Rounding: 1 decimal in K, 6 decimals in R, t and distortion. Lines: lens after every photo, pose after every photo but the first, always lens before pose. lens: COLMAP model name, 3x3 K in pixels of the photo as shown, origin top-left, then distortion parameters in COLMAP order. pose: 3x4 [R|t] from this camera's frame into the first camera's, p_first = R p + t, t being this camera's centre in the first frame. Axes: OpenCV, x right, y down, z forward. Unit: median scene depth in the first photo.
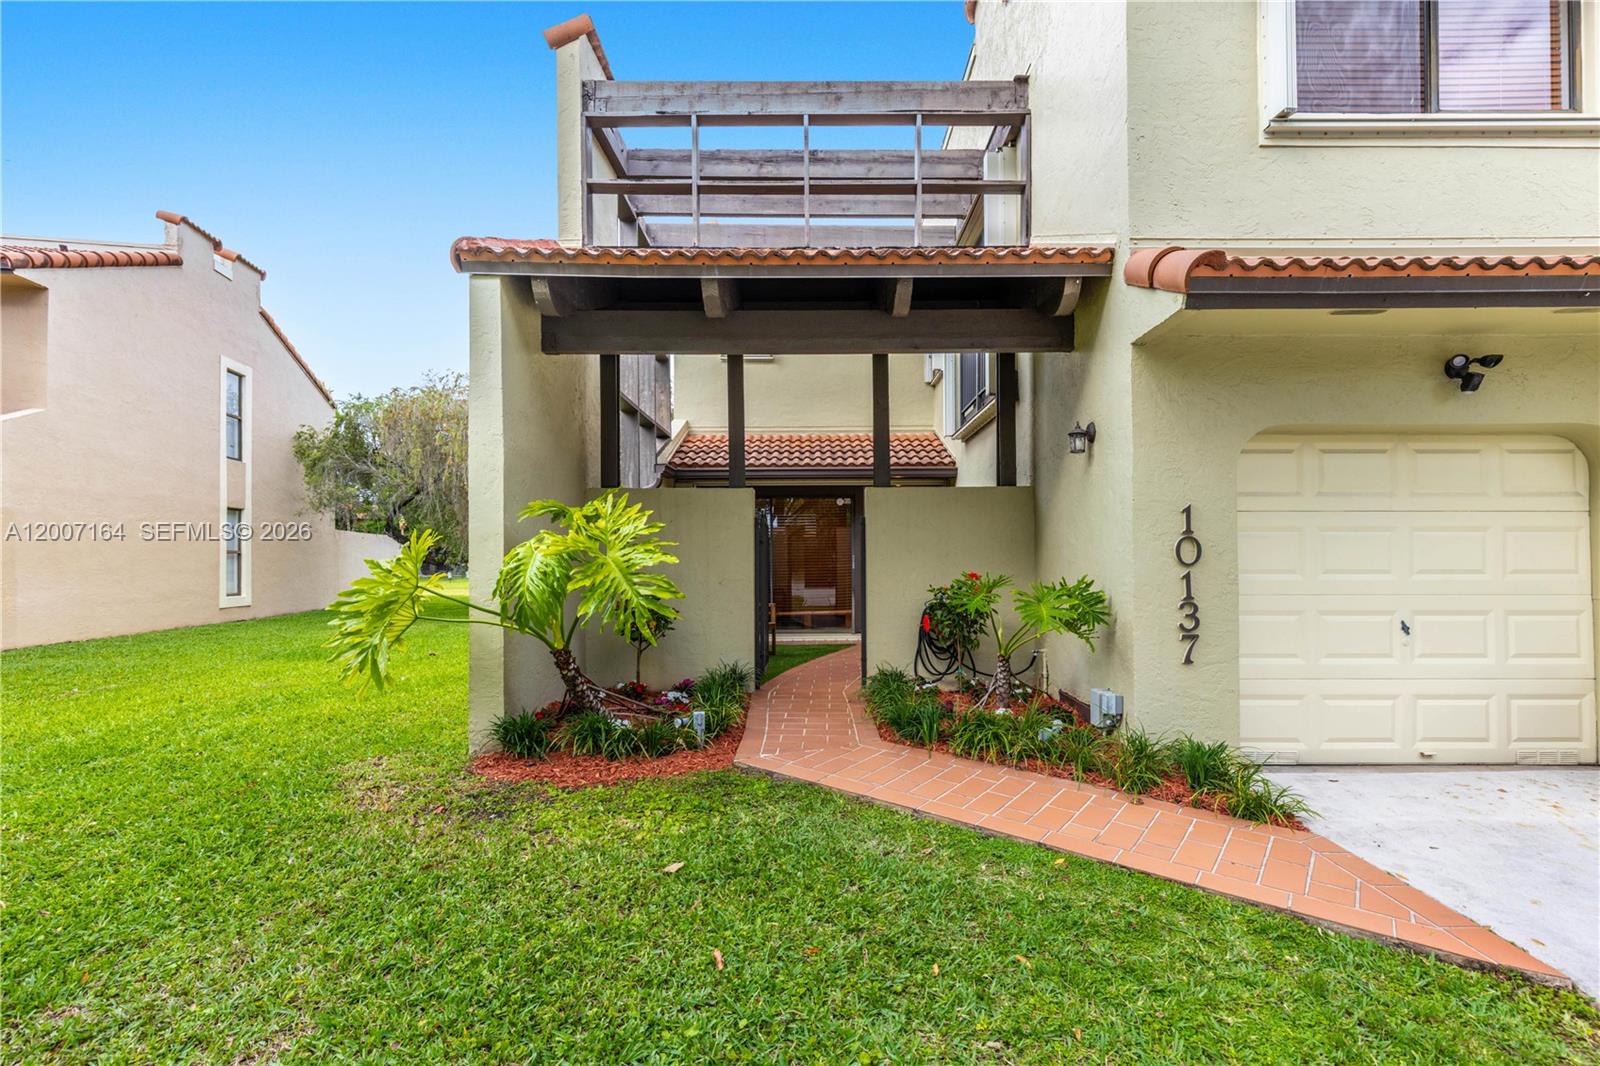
lens RADIAL K [[746.2, 0, 854.1], [0, 746.2, 544.6], [0, 0, 1]] dist [0.022397, -0.014601]
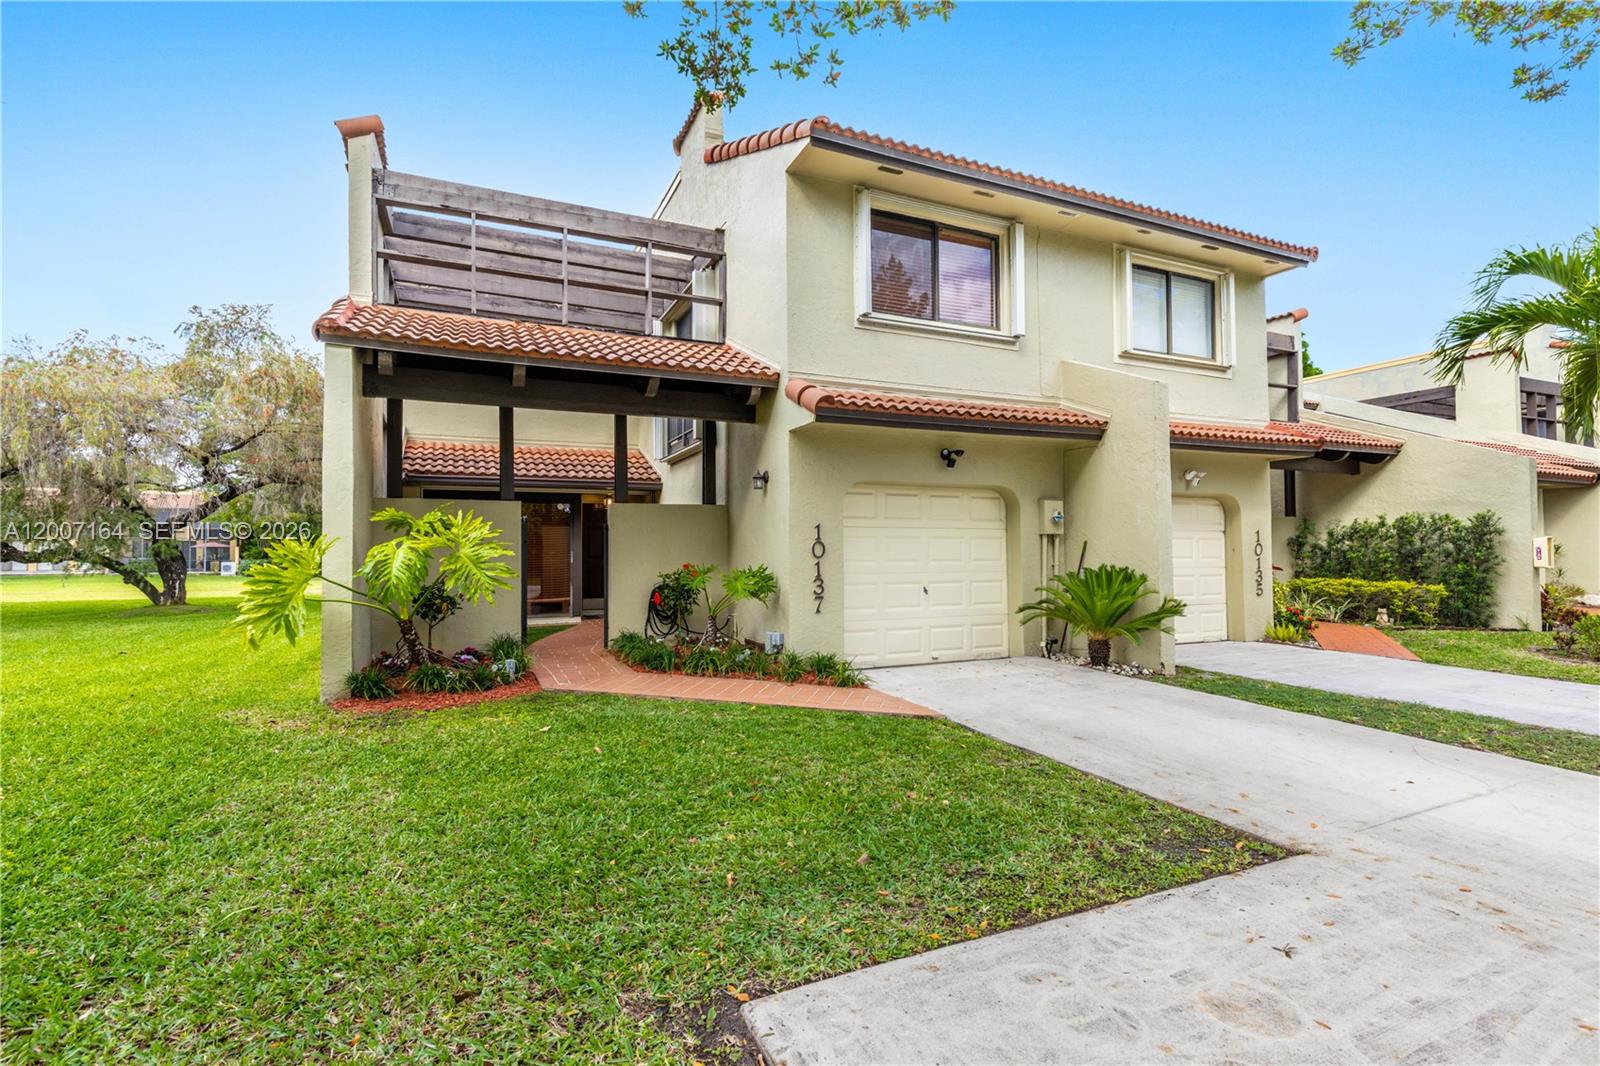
lens RADIAL K [[729.5, 0, 800.0], [0, 729.5, 533.0], [0, 0, 1]] dist [0.000979, -0.000814]
pose [[0.932722, 0.007304, 0.360523, -0.197364], [-0.003859, 0.999940, -0.010274, -0.011364], [-0.360576, 0.008192, 0.932694, -0.539418]]
